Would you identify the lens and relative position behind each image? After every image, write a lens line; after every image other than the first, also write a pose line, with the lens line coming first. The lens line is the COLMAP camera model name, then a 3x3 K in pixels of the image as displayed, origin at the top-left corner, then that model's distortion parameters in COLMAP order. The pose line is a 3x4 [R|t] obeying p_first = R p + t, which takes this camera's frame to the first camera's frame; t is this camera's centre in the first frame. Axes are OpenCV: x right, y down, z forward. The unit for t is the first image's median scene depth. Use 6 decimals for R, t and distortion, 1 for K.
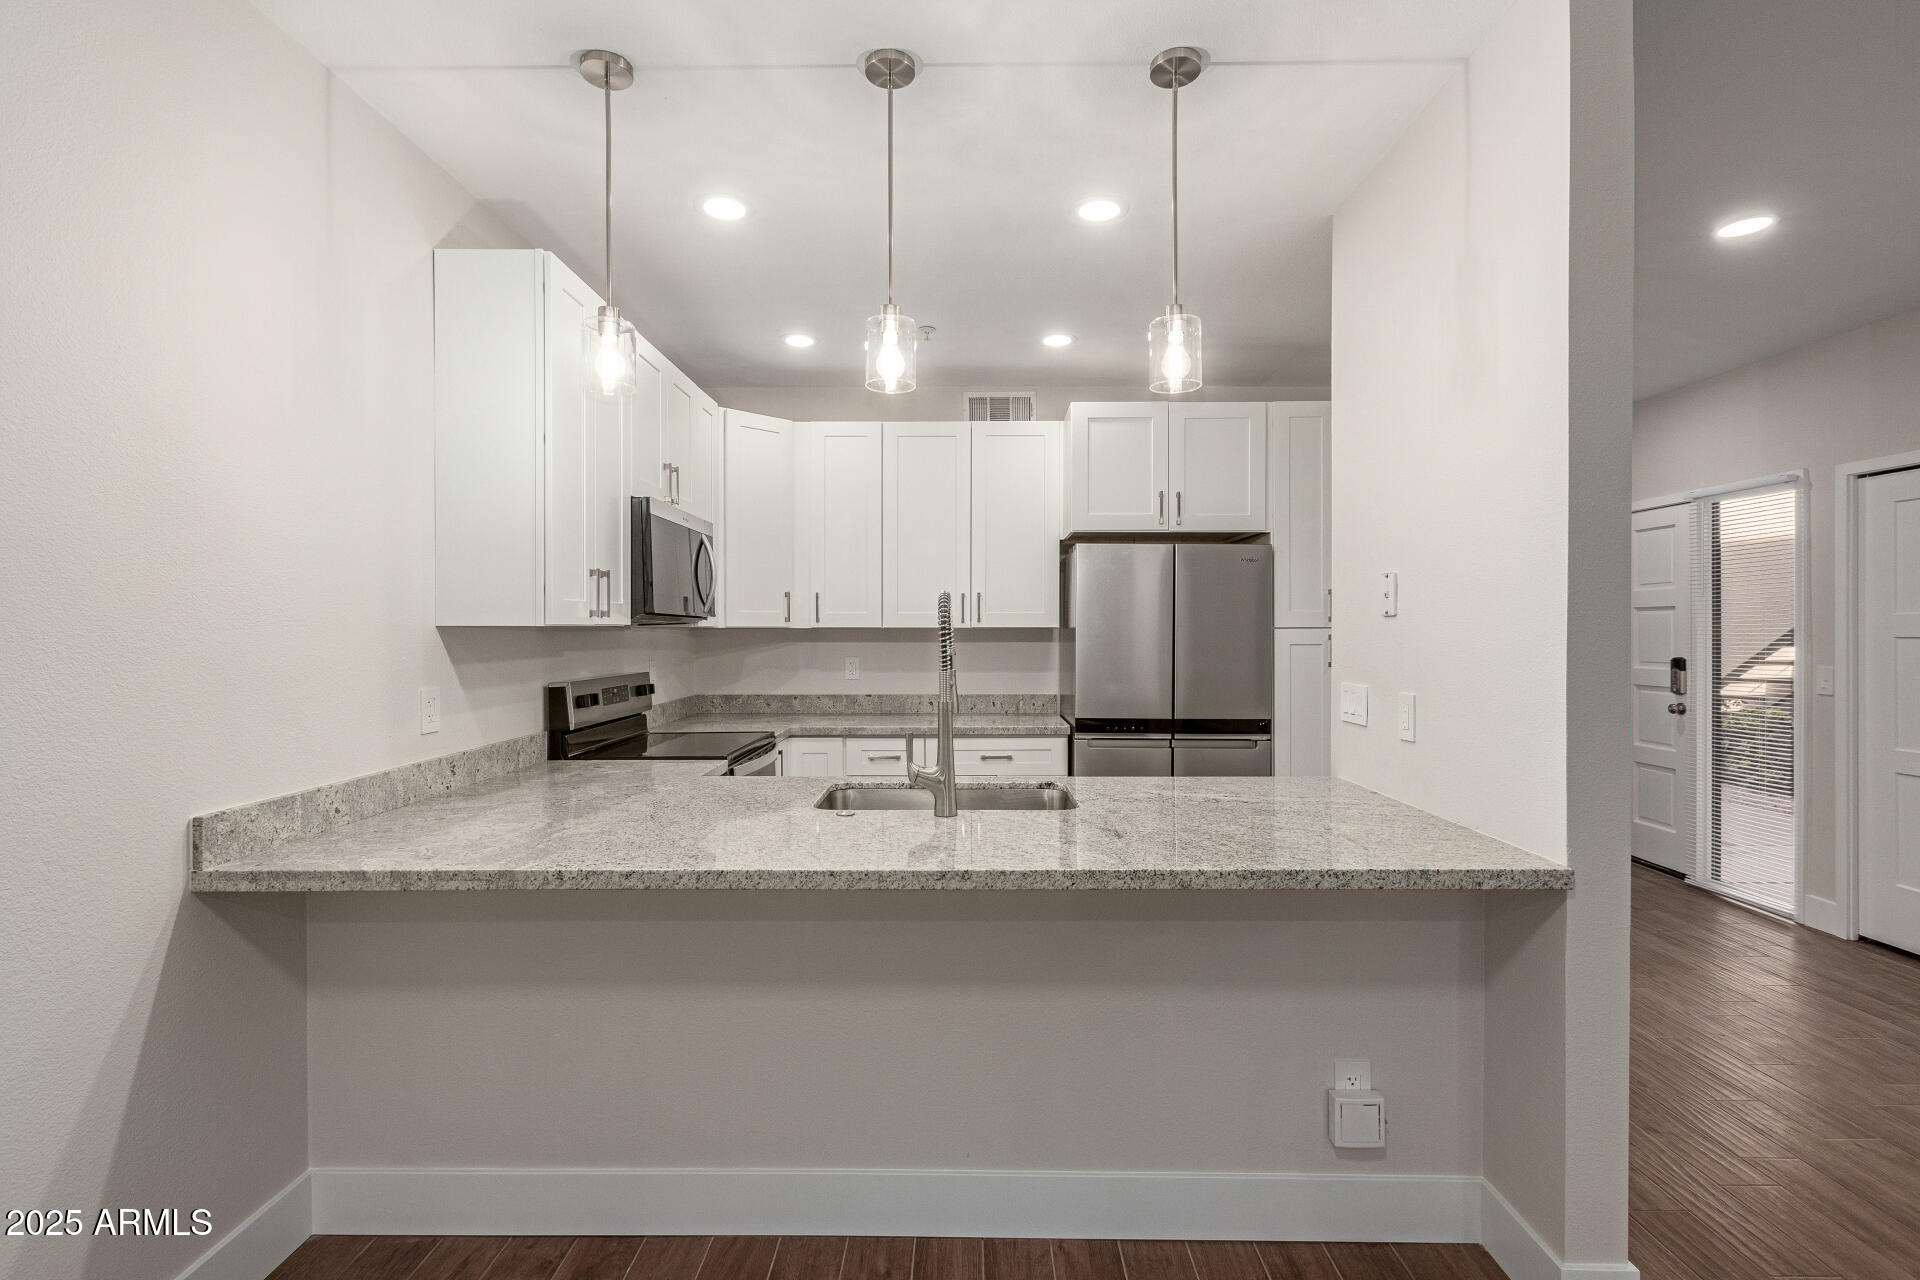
lens RADIAL K [[878.5, 0, 961.5], [0, 878.5, 631.4], [0, 0, 1]] dist [0.008432, -0.004362]
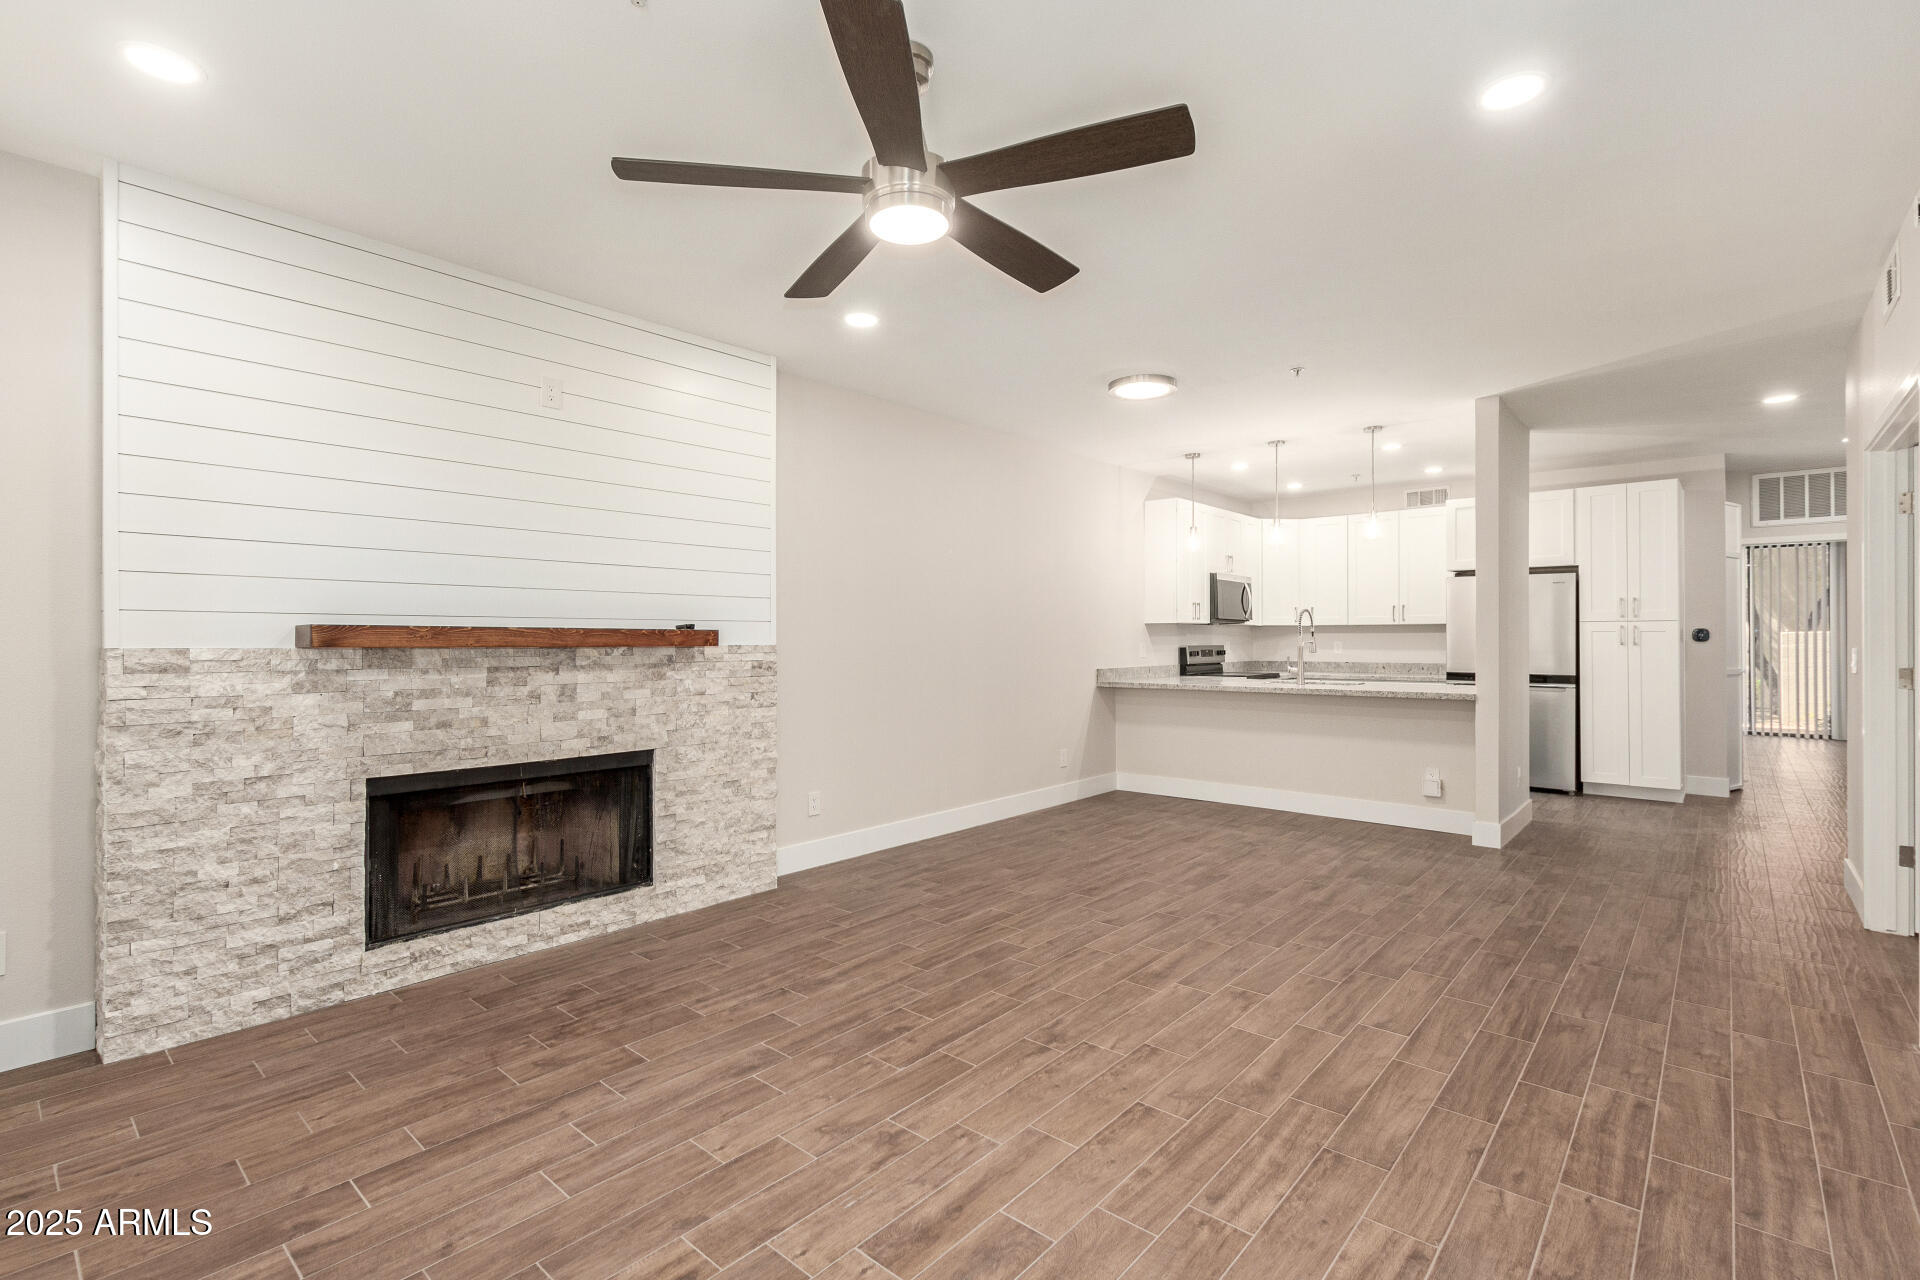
lens RADIAL K [[878.5, 0, 966.2], [0, 878.5, 632.5], [0, 0, 1]] dist [0.008432, -0.004362]
pose [[0.763046, -0.005897, -0.646318, 0.558417], [-0.000305, 0.999955, -0.009484, 0.033703], [0.646345, 0.007433, 0.763009, -1.067742]]
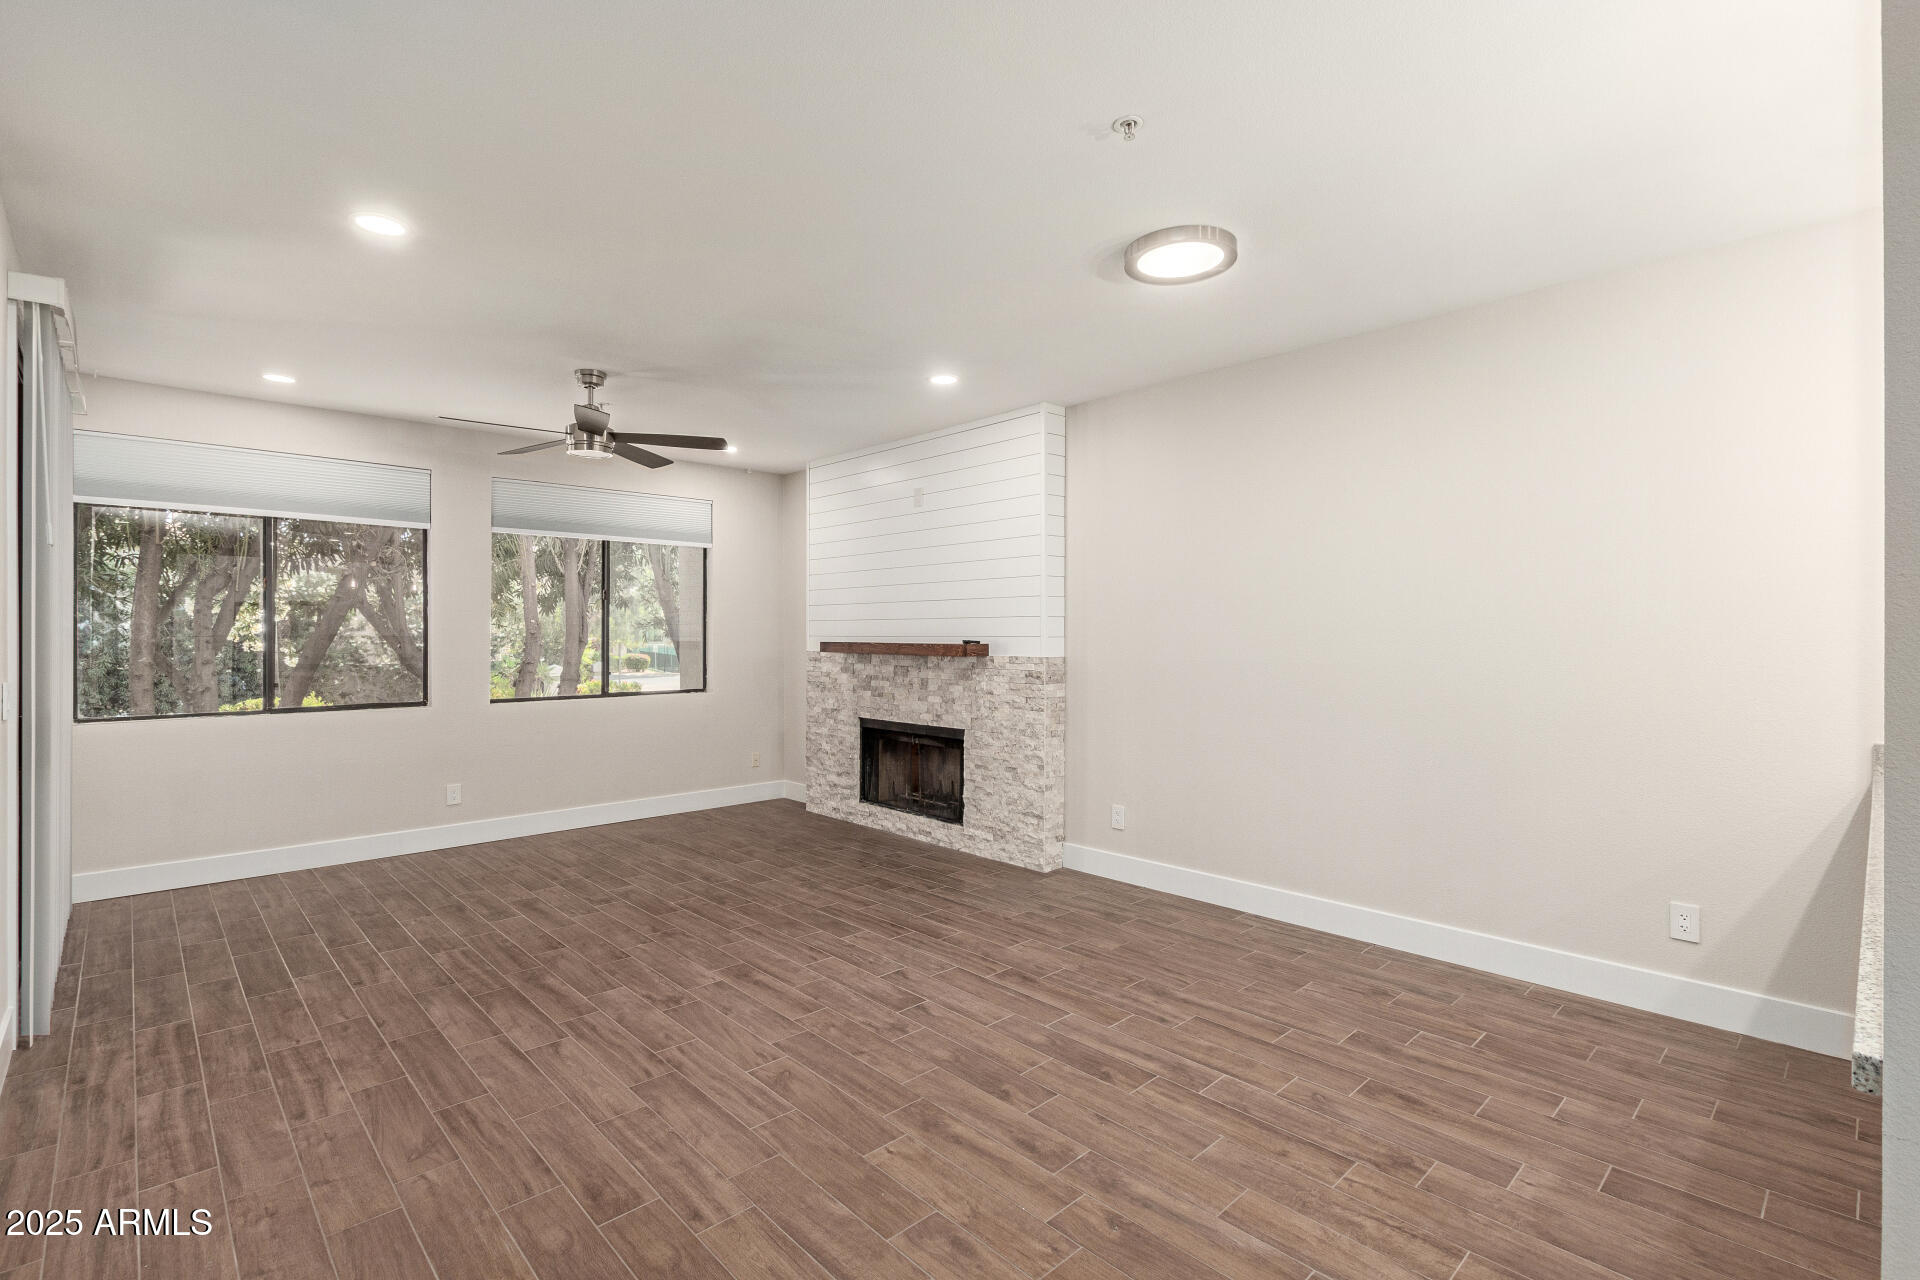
lens RADIAL K [[878.5, 0, 953.4], [0, 878.5, 639.7], [0, 0, 1]] dist [0.008432, -0.004362]
pose [[-0.724268, 0.004298, -0.689505, 0.612438], [-0.001055, 0.999973, 0.007341, 0.005114], [0.689518, 0.006044, -0.724244, 0.419671]]
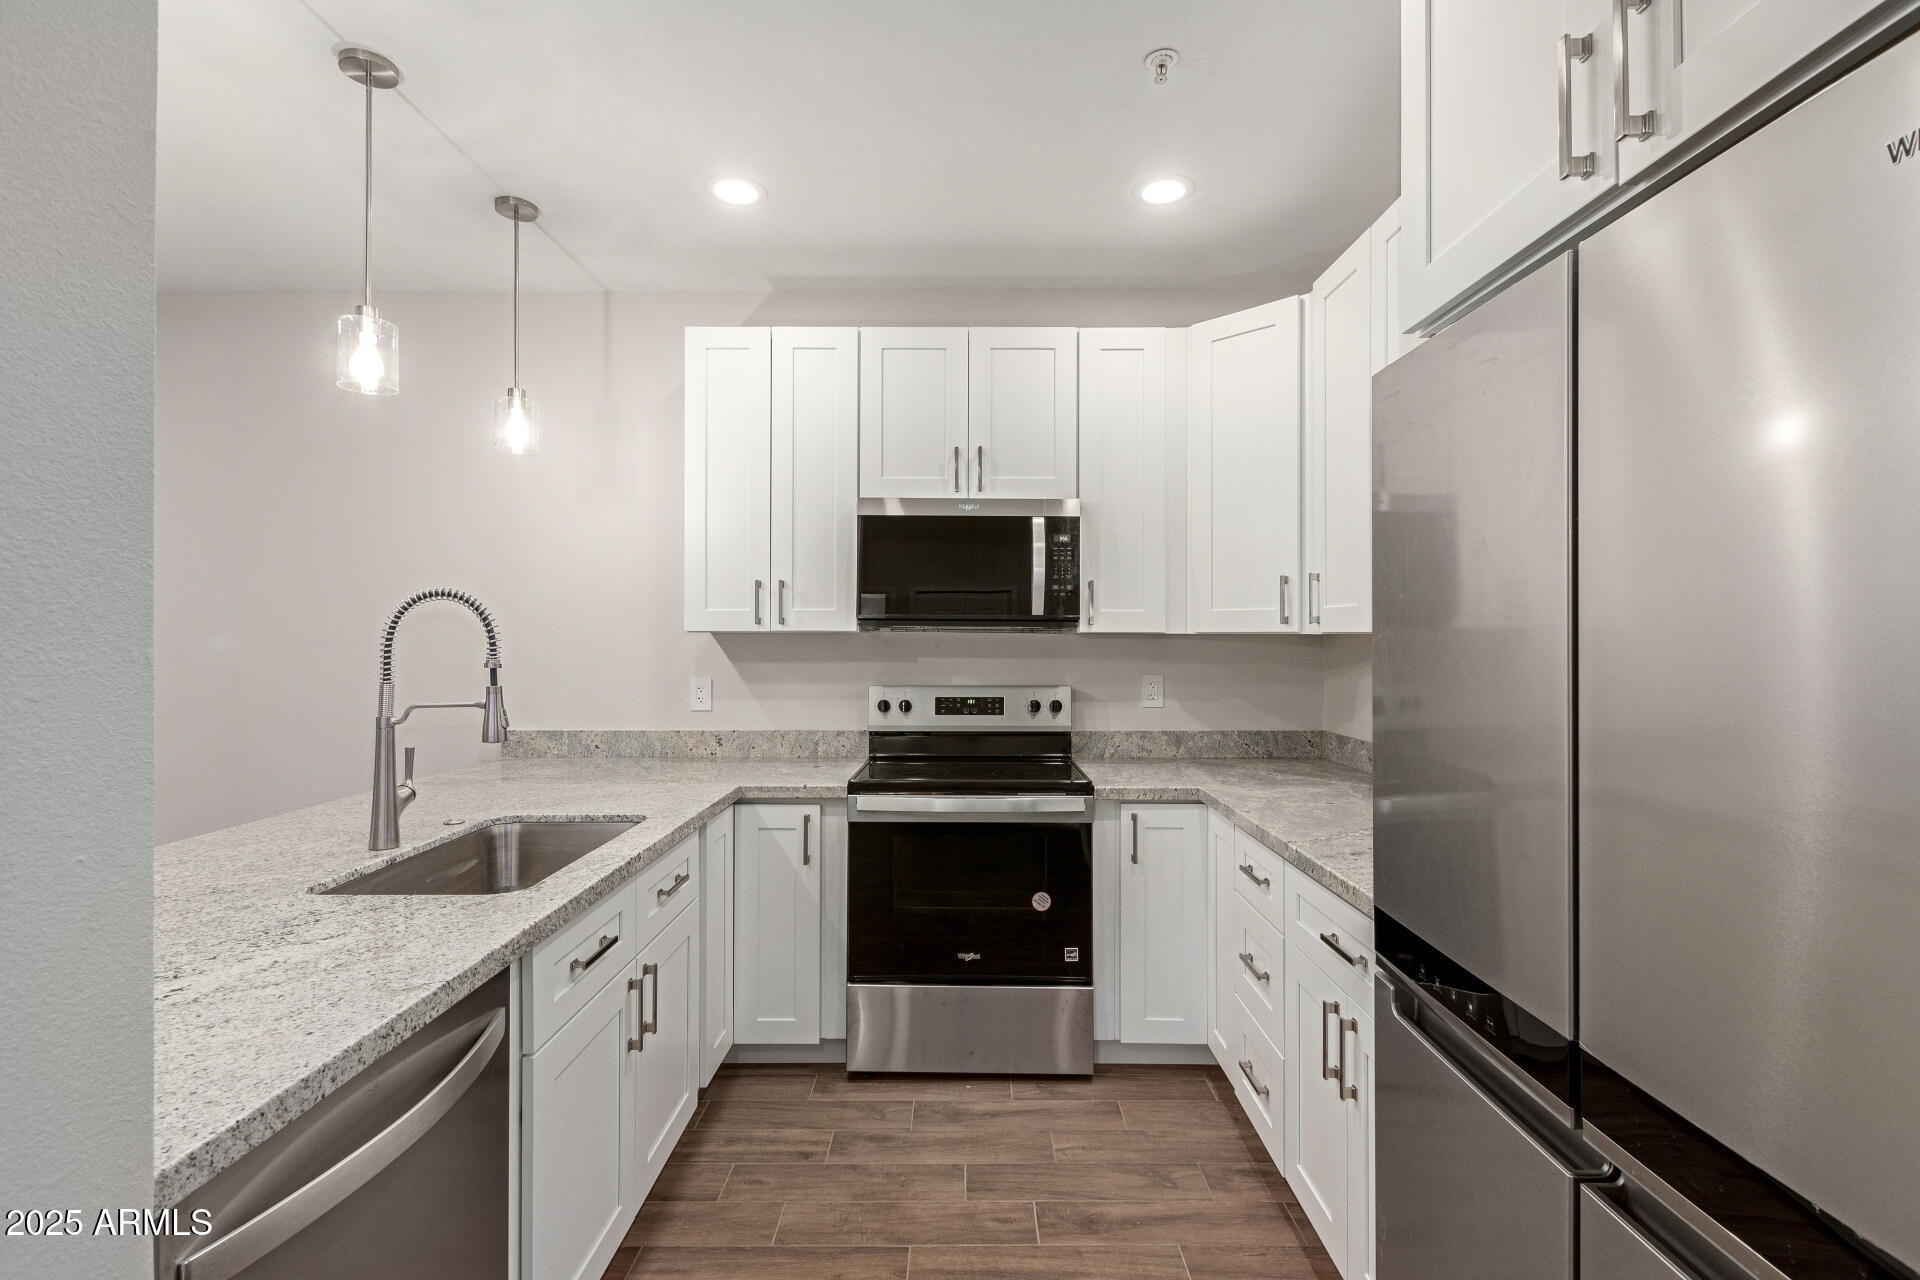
lens RADIAL K [[878.5, 0, 960.9], [0, 878.5, 632.4], [0, 0, 1]] dist [0.008432, -0.004362]
pose [[-0.002186, -0.004900, -0.999986, 0.463602], [-0.004608, 0.999977, -0.004890, -0.001585], [0.999987, 0.004597, -0.002208, 0.849326]]
